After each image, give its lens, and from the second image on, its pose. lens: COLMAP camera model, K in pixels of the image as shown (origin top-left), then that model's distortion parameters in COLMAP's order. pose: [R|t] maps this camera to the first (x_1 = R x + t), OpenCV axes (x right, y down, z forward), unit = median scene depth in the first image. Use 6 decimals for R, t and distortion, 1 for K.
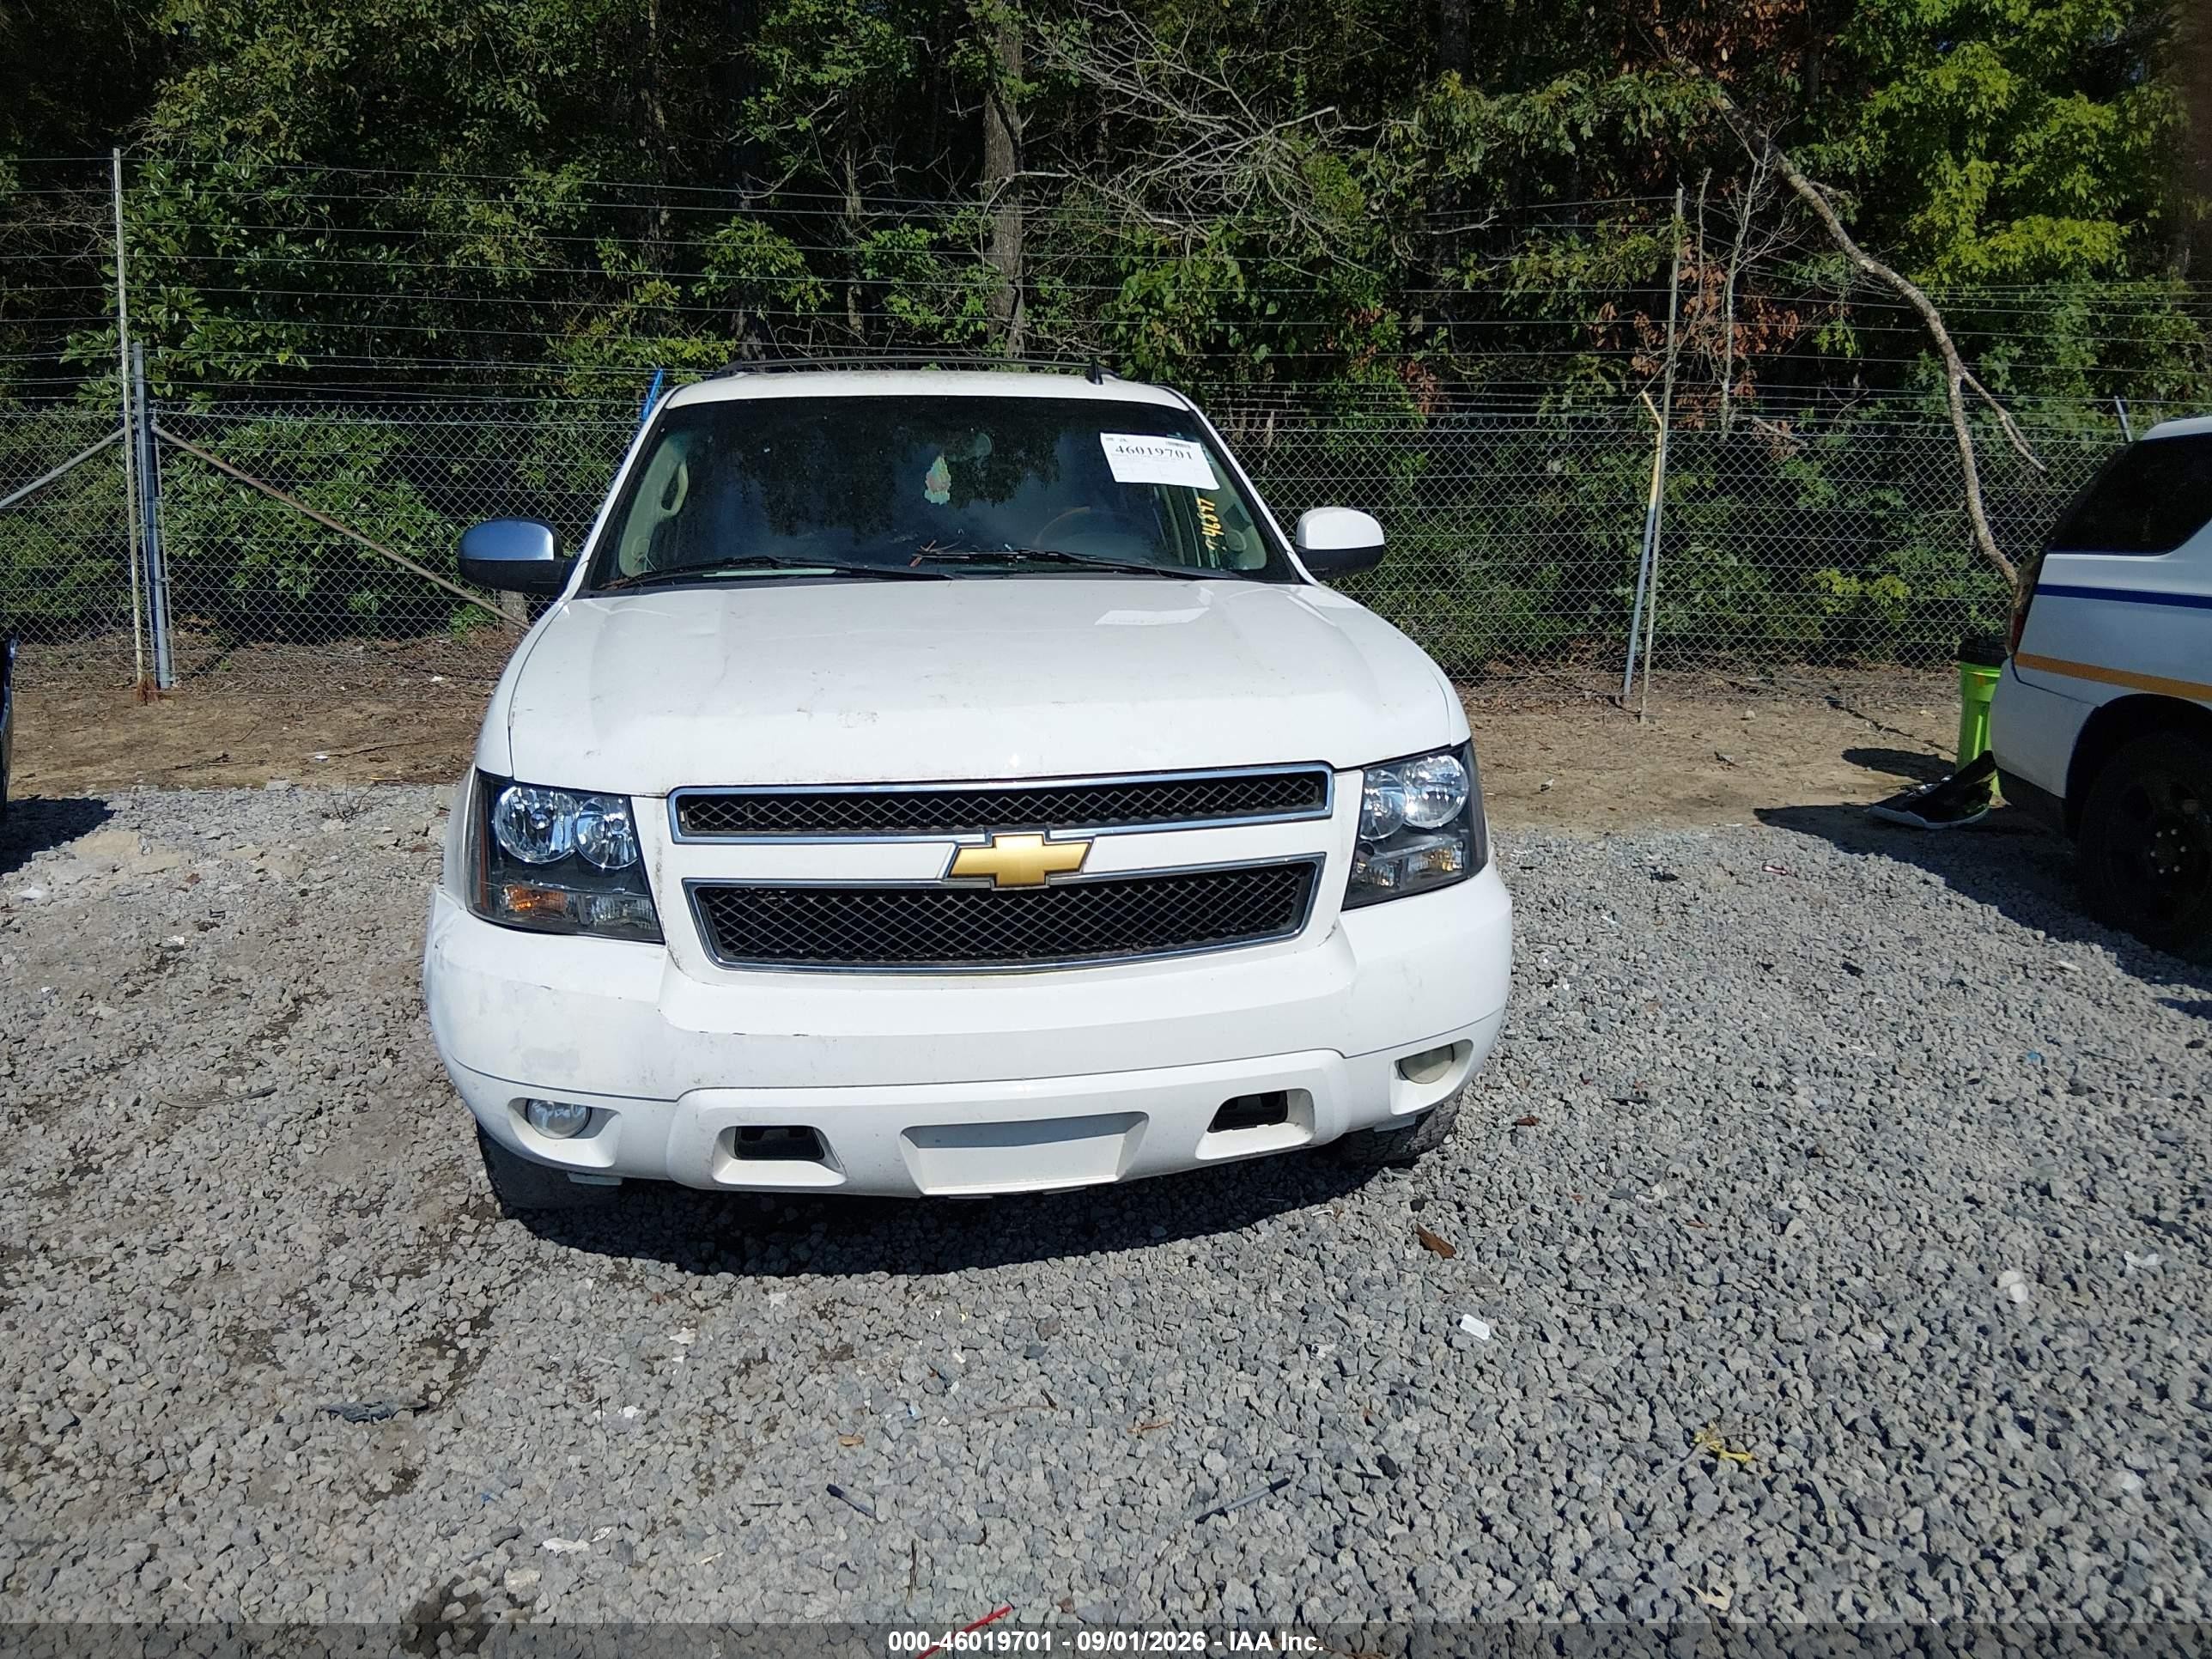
lens RADIAL K [[1676.1, 0, 1116.1], [0, 1676.1, 833.5], [0, 0, 1]] dist [0.106305, -0.190743]
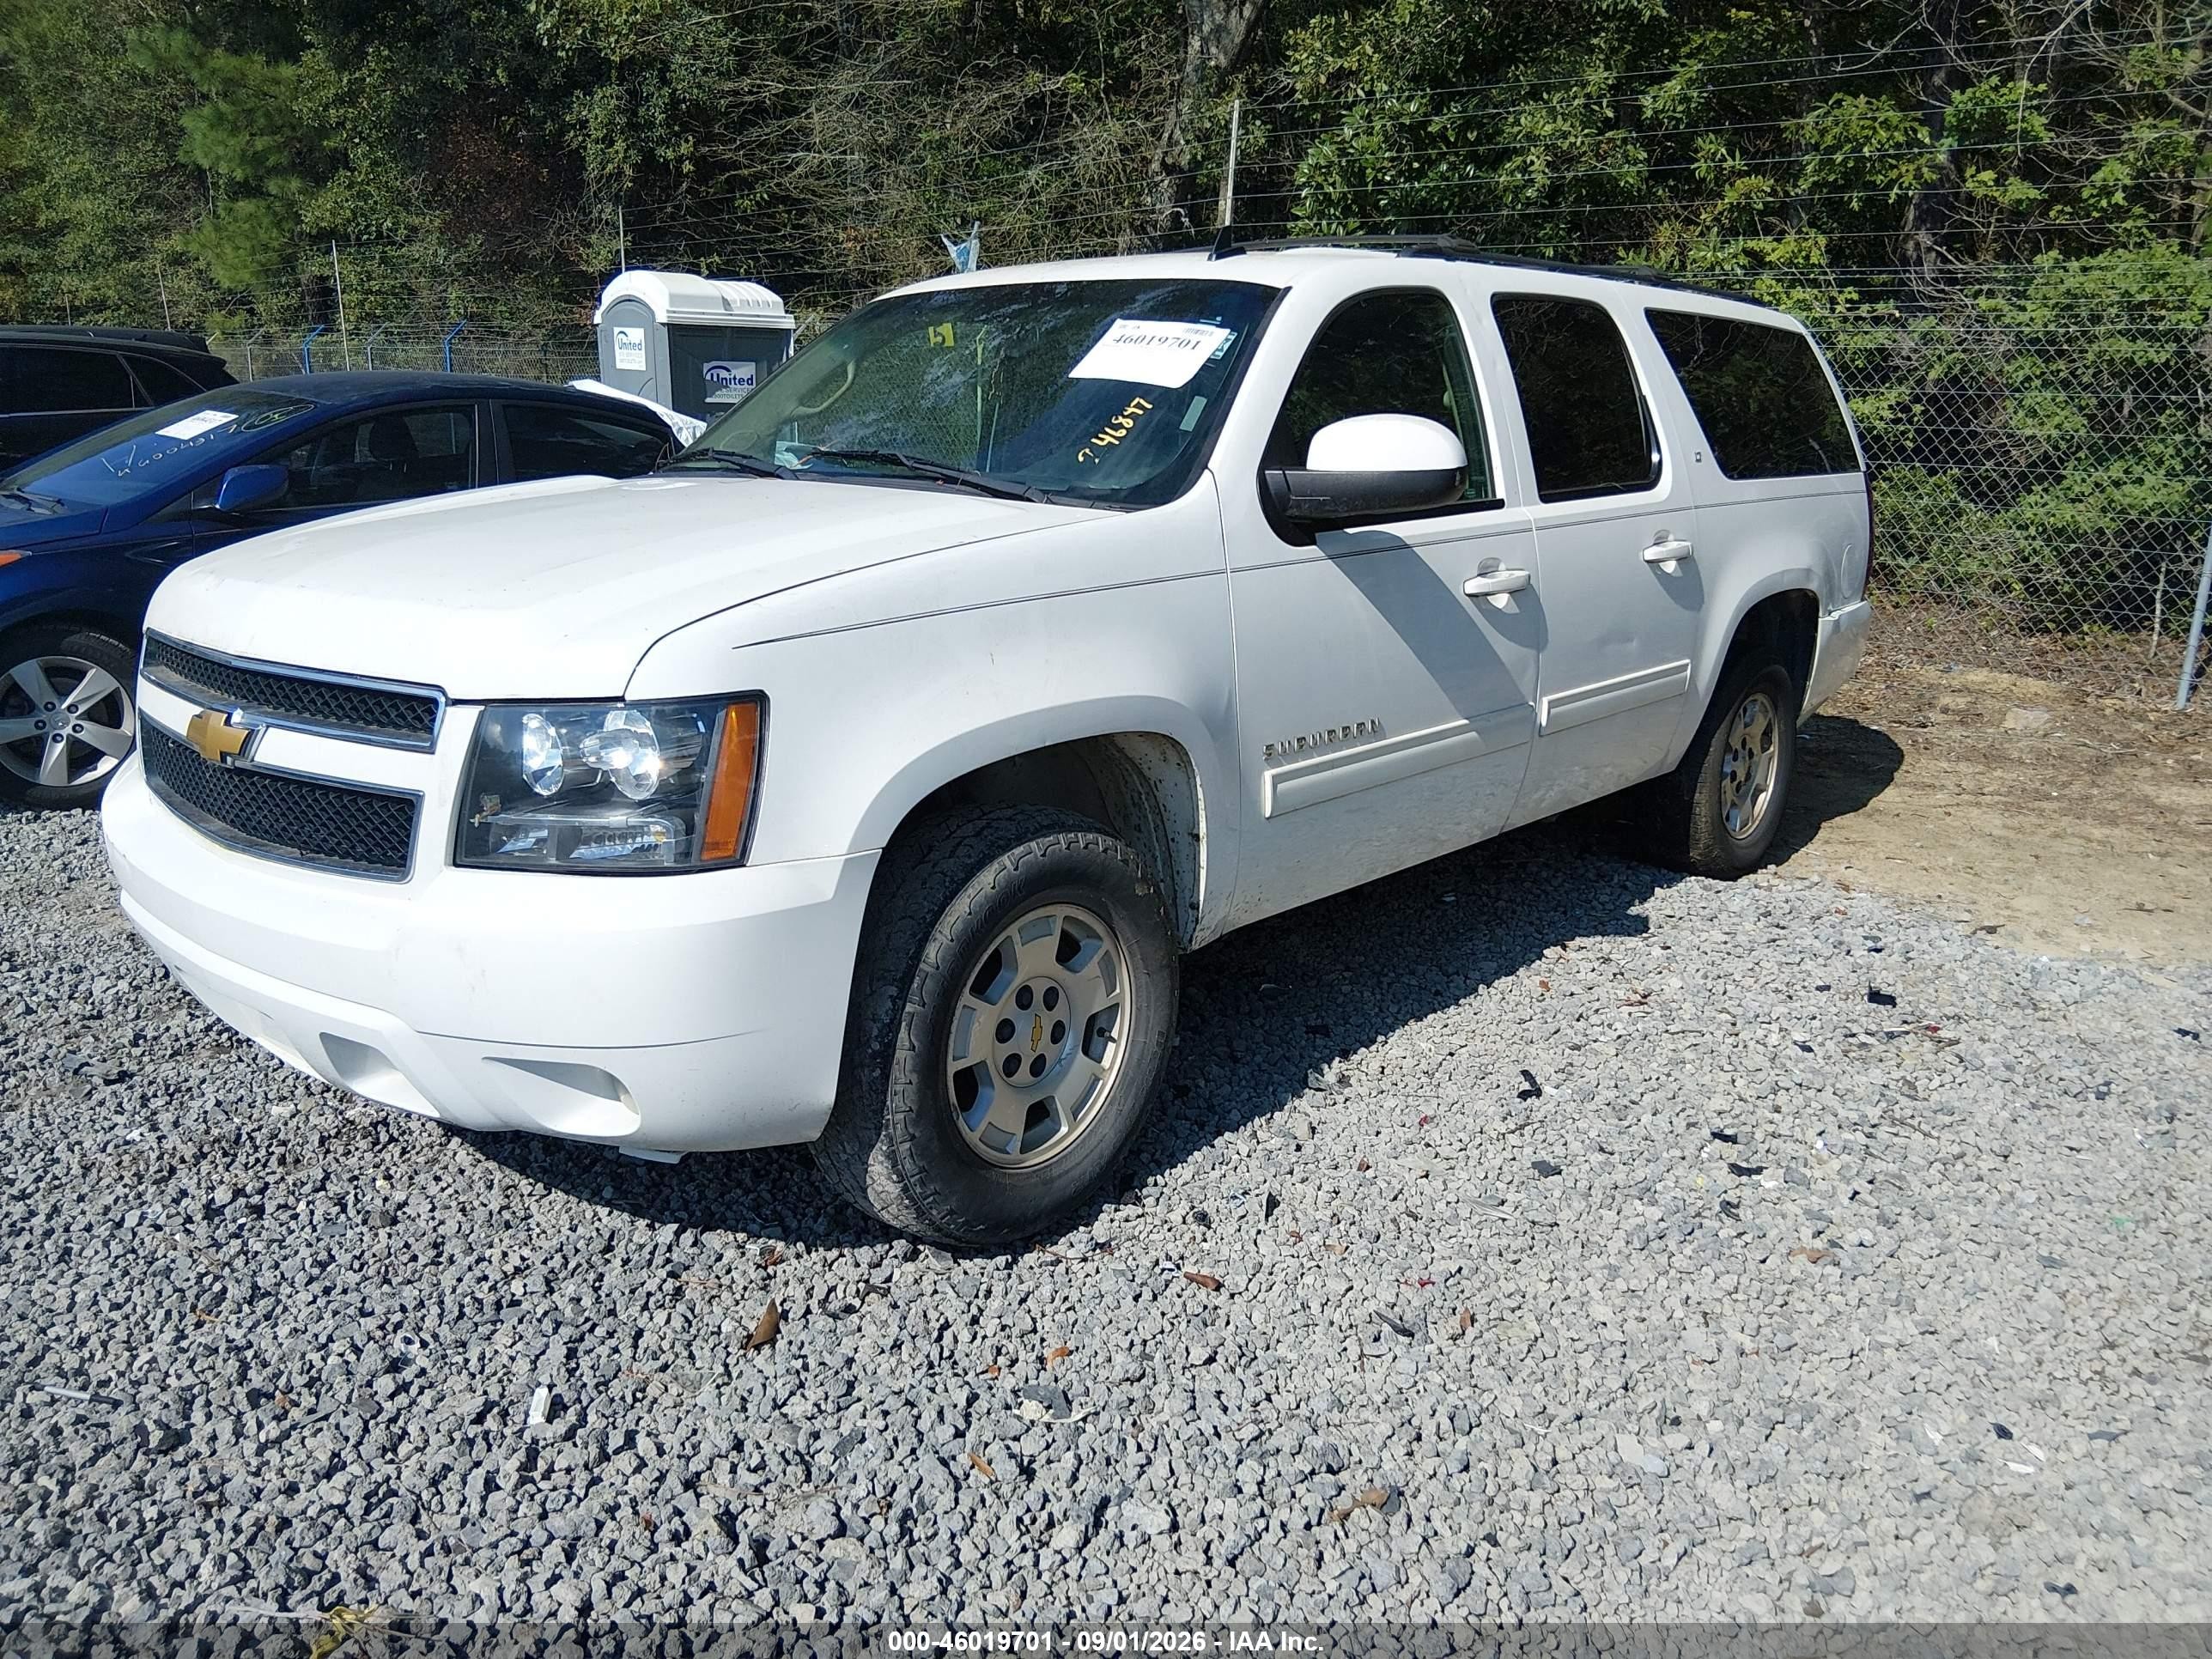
lens RADIAL K [[1676.1, 0, 1116.1], [0, 1676.1, 833.5], [0, 0, 1]] dist [0.106305, -0.190743]
pose [[0.637079, 0.197164, -0.745156, 0.985653], [-0.169104, 0.978931, 0.114443, -0.125331], [0.752020, 0.053099, 0.656998, 0.689656]]
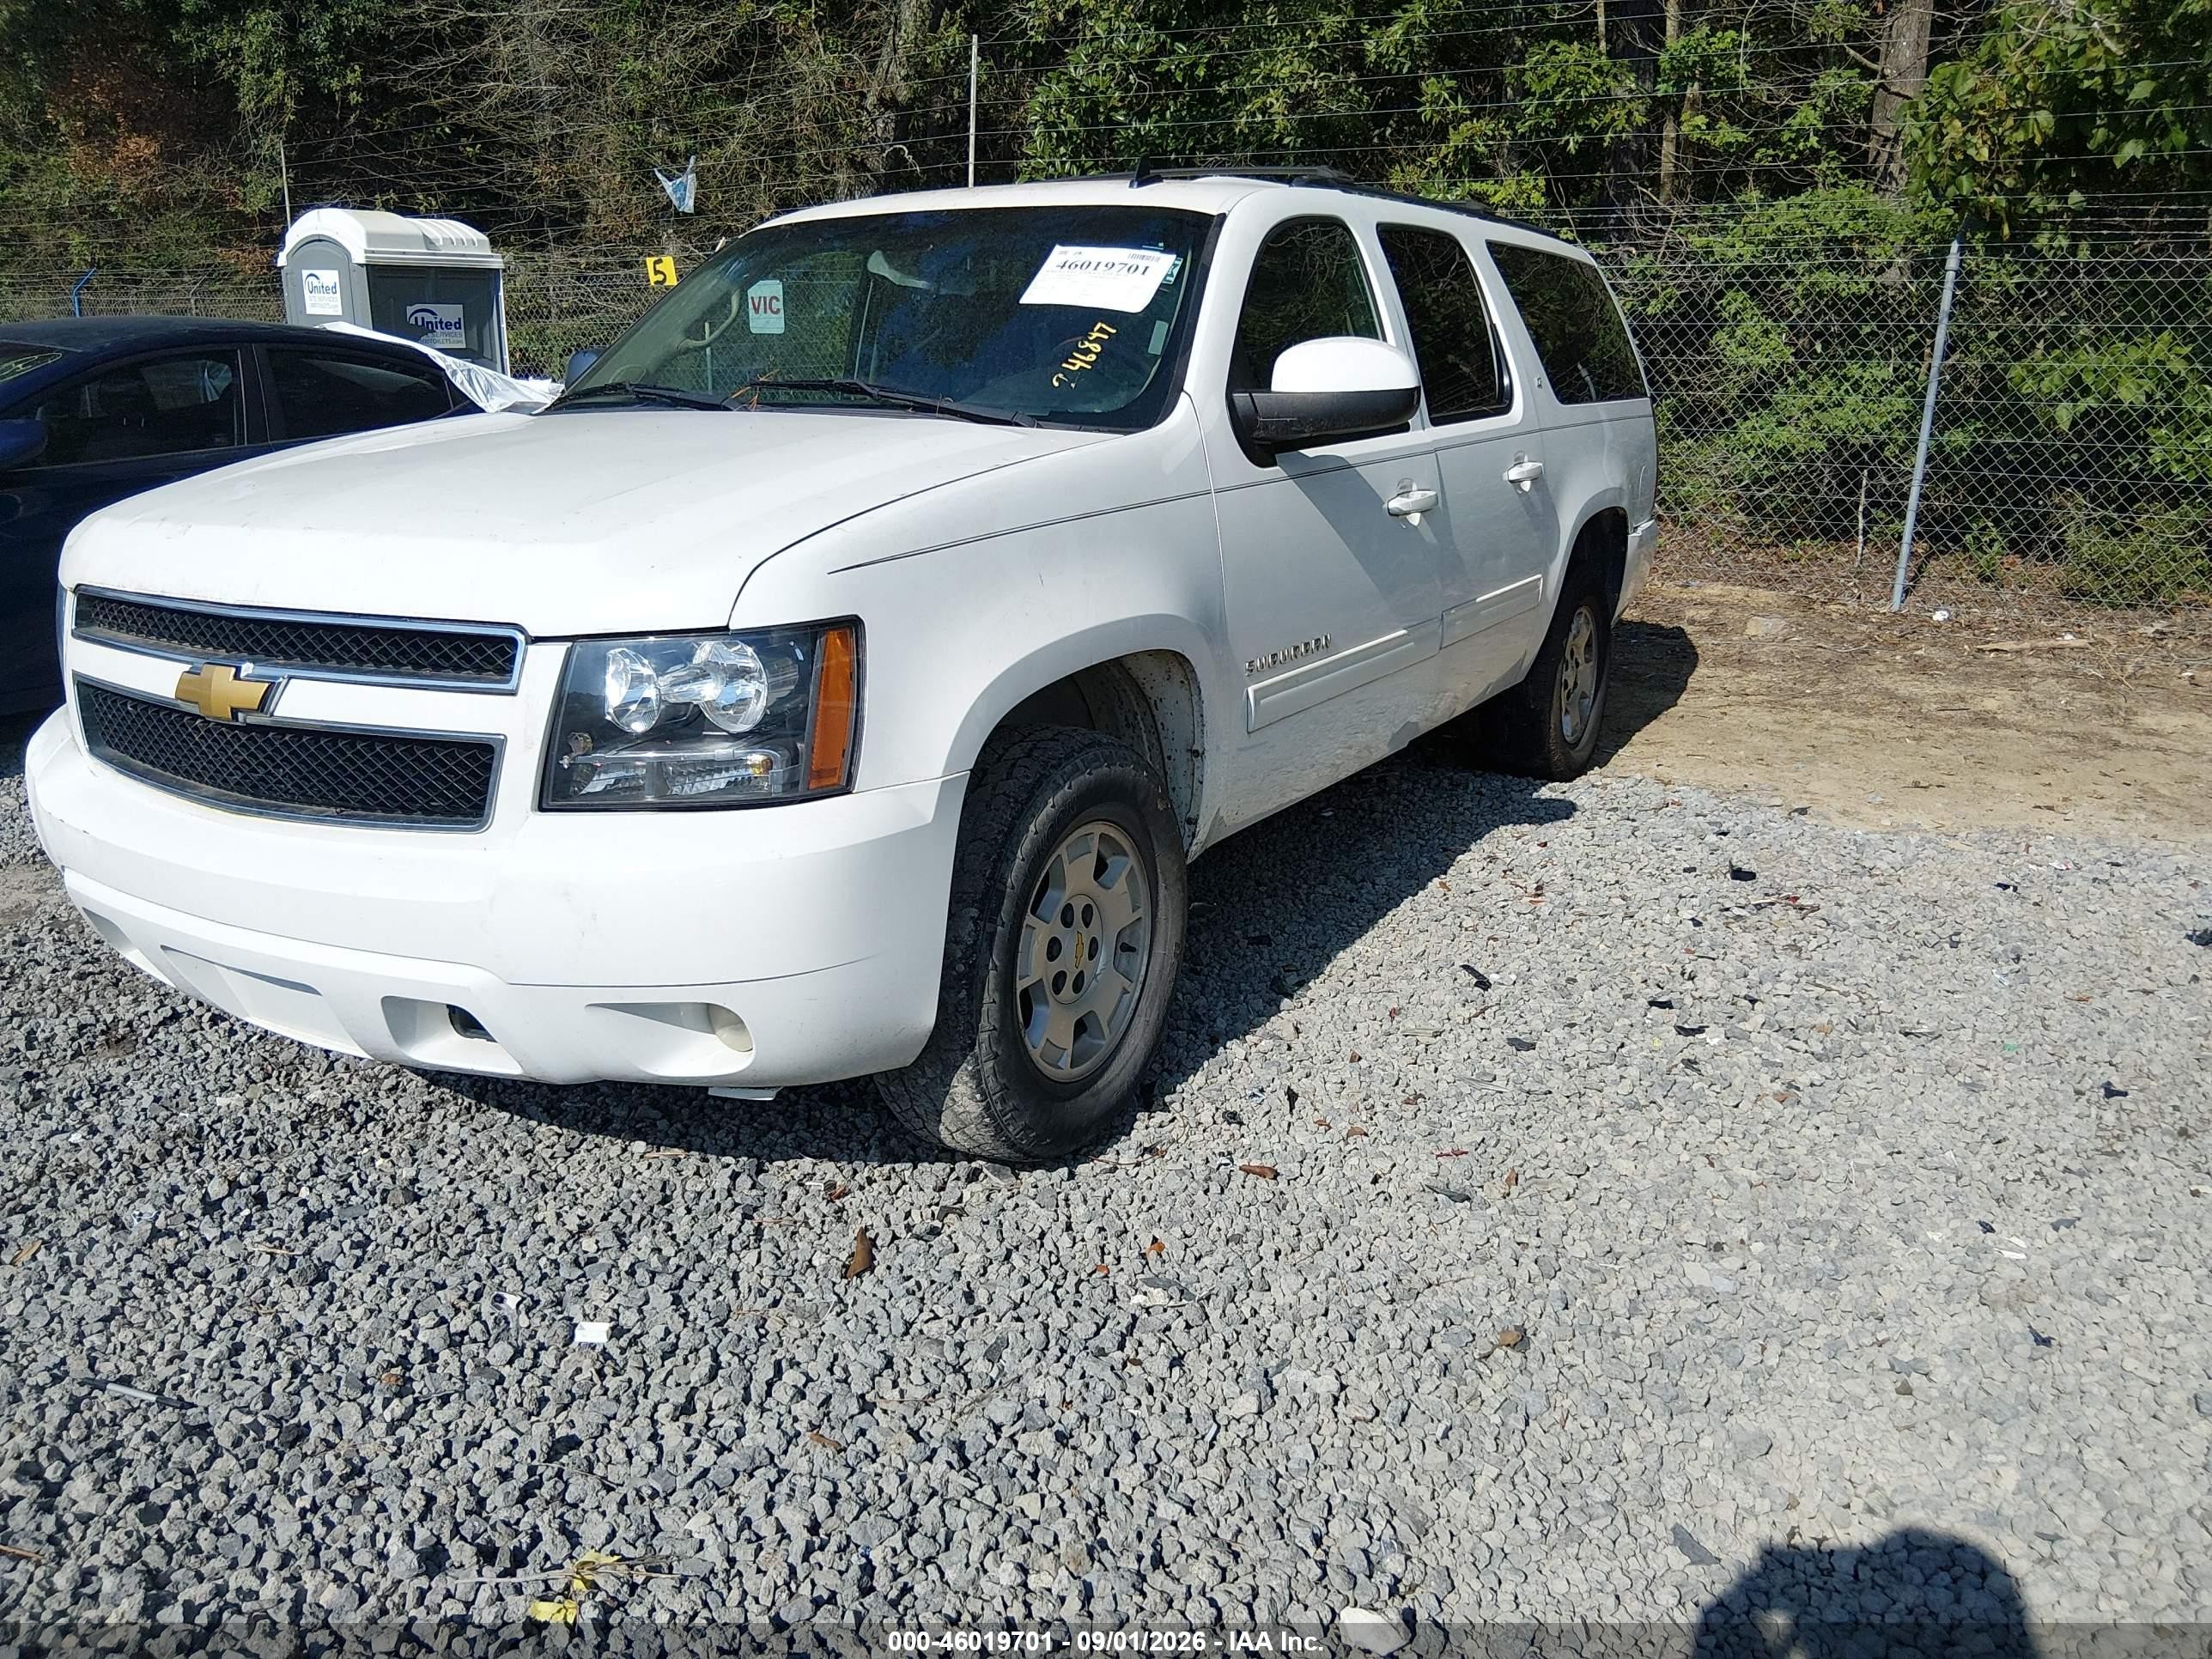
lens RADIAL K [[1689.9, 0, 1114.4], [0, 1689.9, 835.0], [0, 0, 1]] dist [0.101963, -0.194017]
pose [[0.772694, 0.173179, -0.610698, 0.863689], [-0.130768, 0.984857, 0.113825, -0.074094], [0.621163, -0.008093, 0.783640, 0.523457]]
